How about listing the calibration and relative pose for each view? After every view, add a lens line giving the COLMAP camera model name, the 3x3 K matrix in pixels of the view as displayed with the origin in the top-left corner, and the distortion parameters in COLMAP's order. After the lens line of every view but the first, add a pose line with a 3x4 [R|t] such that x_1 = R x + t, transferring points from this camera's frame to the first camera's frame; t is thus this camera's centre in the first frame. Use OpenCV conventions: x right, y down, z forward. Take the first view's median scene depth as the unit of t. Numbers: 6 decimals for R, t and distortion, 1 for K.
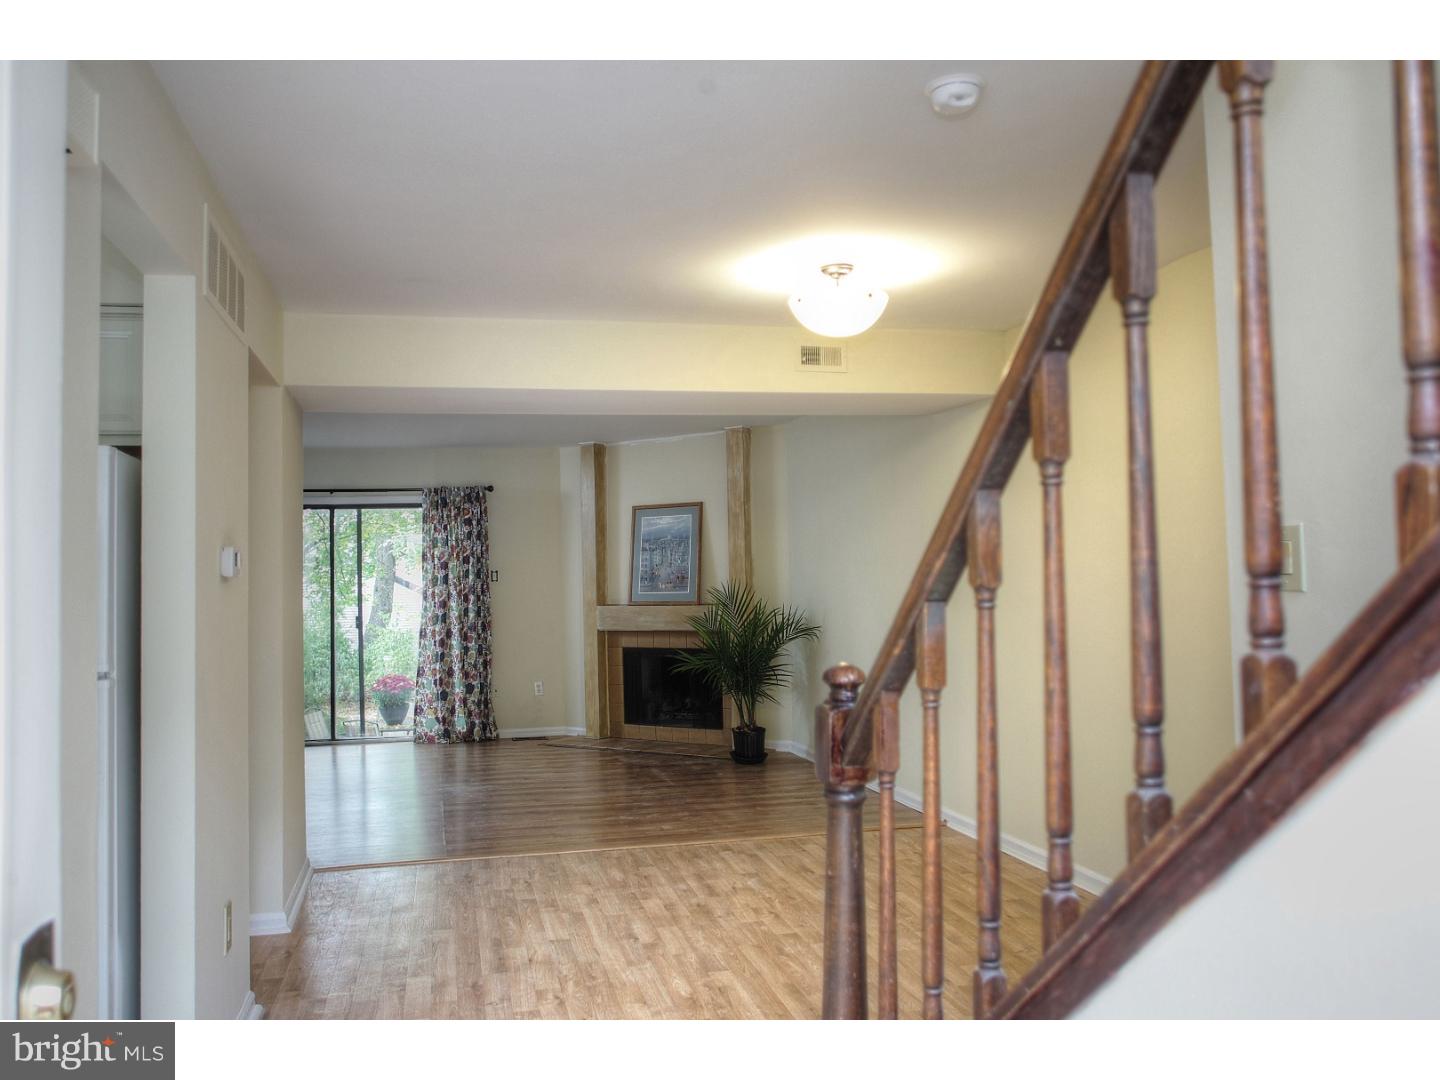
lens RADIAL K [[1092.6, 0, 674.1], [0, 1092.6, 513.9], [0, 0, 1]] dist [-0.040530, -0.006193]
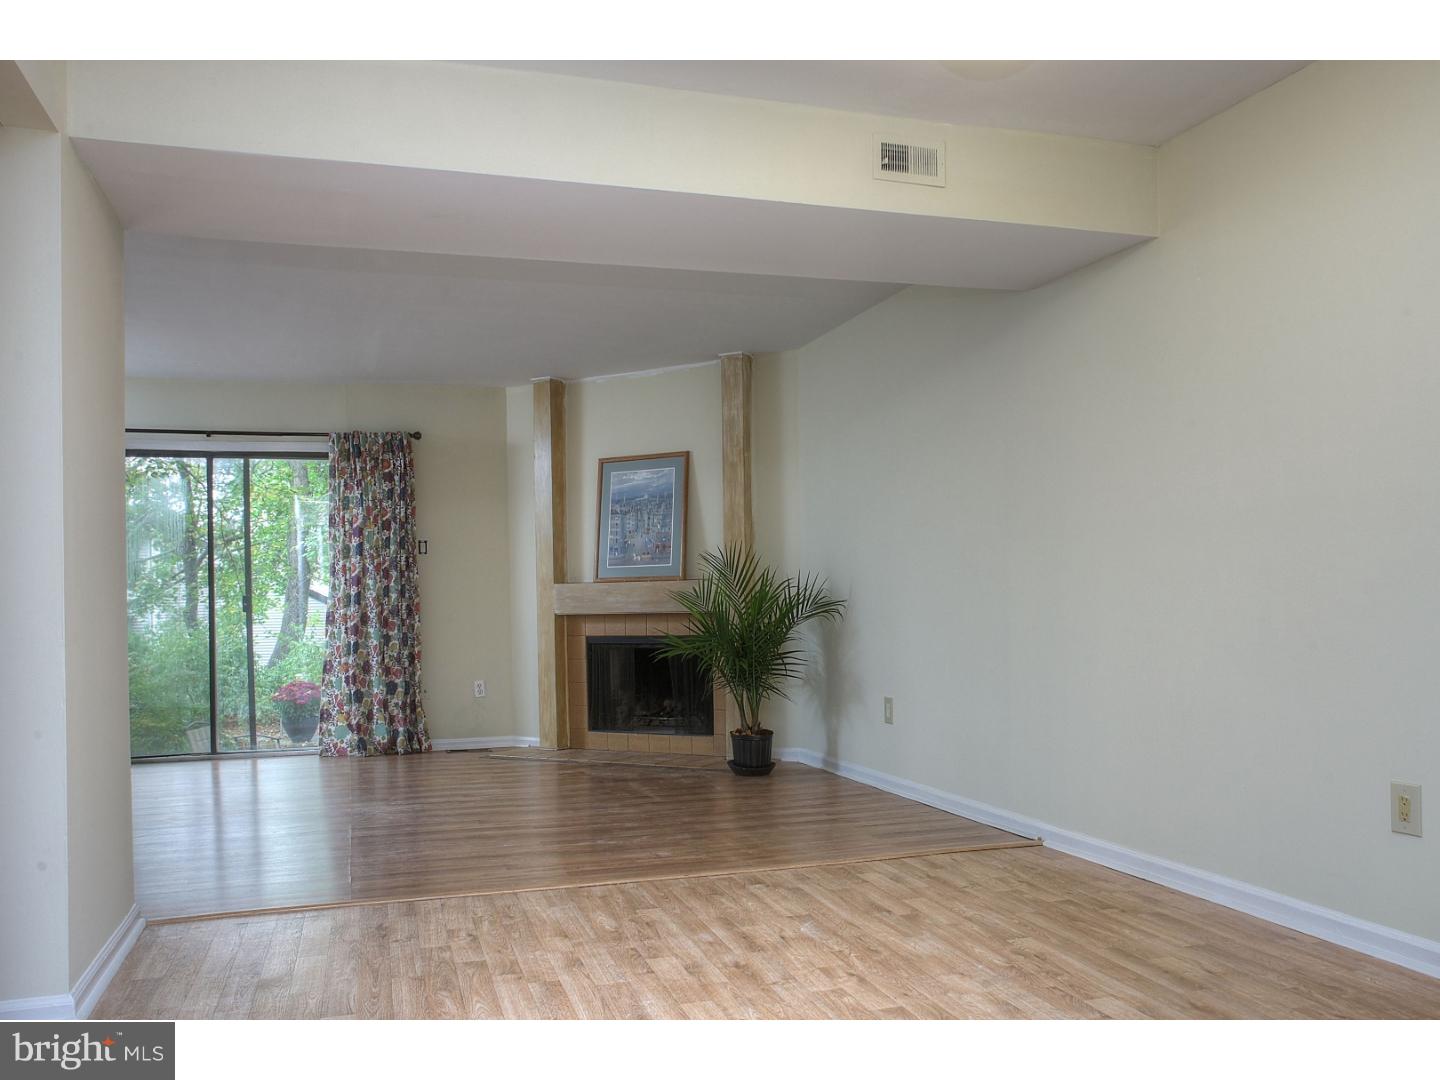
lens RADIAL K [[1147.2, 0, 721.8], [0, 1147.2, 600.2], [0, 0, 1]] dist [-0.058221, 0.013807]
pose [[0.995897, 0.003612, 0.090424, -0.025468], [-0.008559, 0.998484, 0.054375, 0.052173], [-0.090091, -0.054926, 0.994418, 0.167115]]
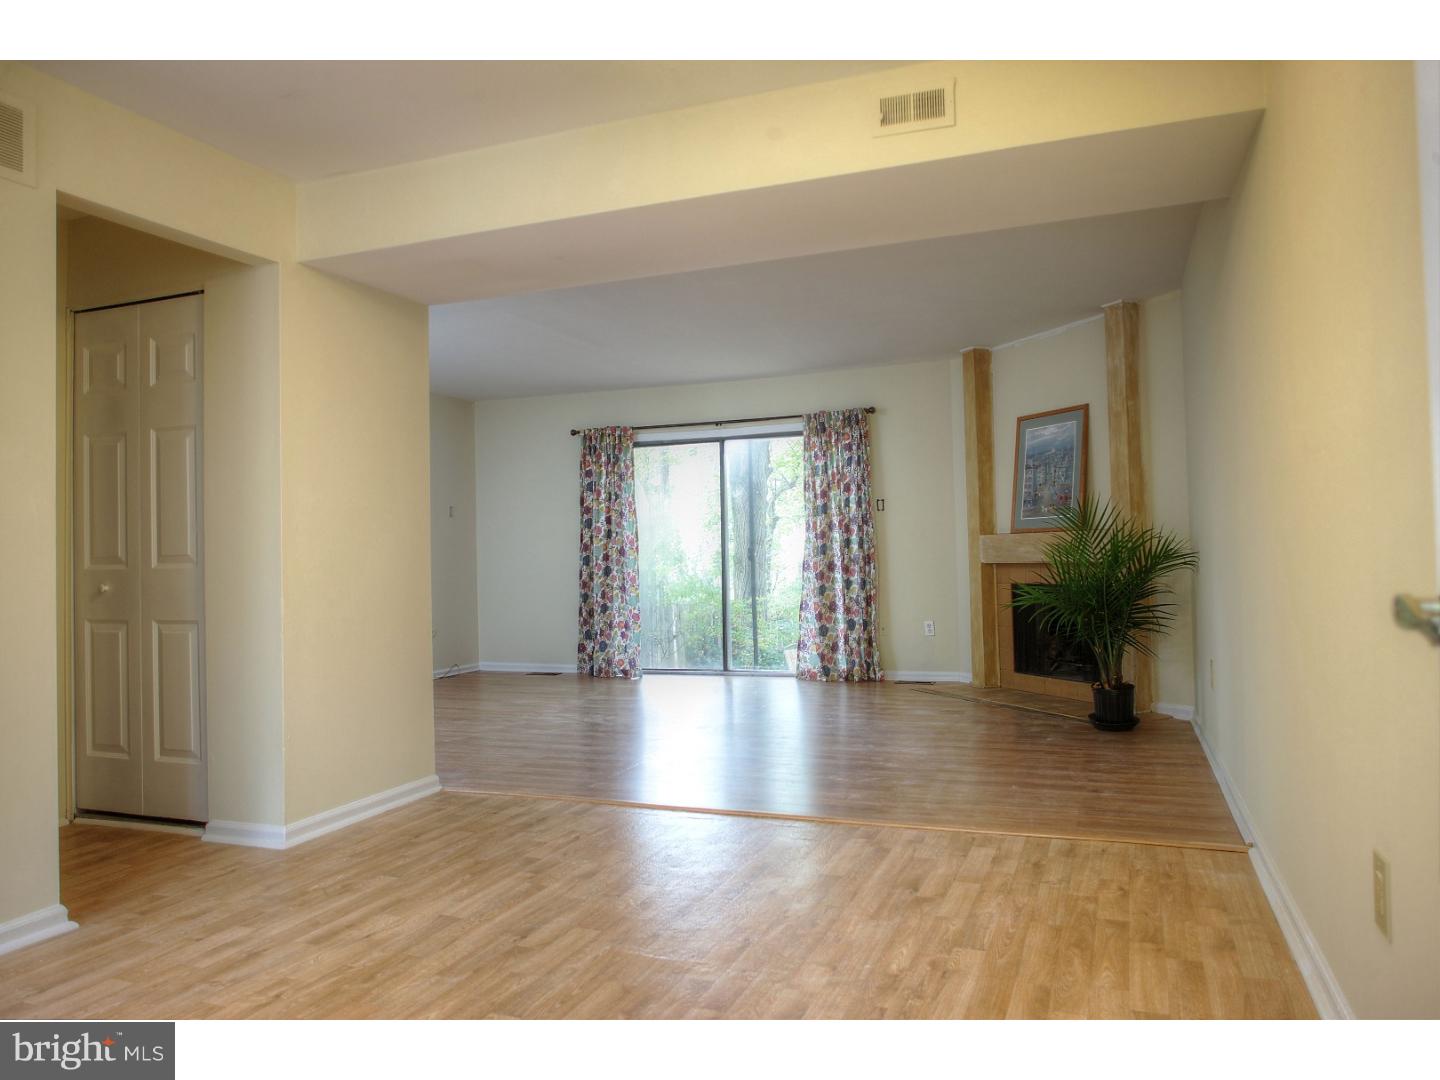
lens RADIAL K [[990.4, 0, 743.4], [0, 990.4, 512.9], [0, 0, 1]] dist [-0.048131, 0.013182]
pose [[0.839087, -0.020492, -0.543611, 0.207941], [0.035956, 0.999194, 0.017834, 0.048006], [0.542807, -0.034511, 0.839148, 0.252413]]
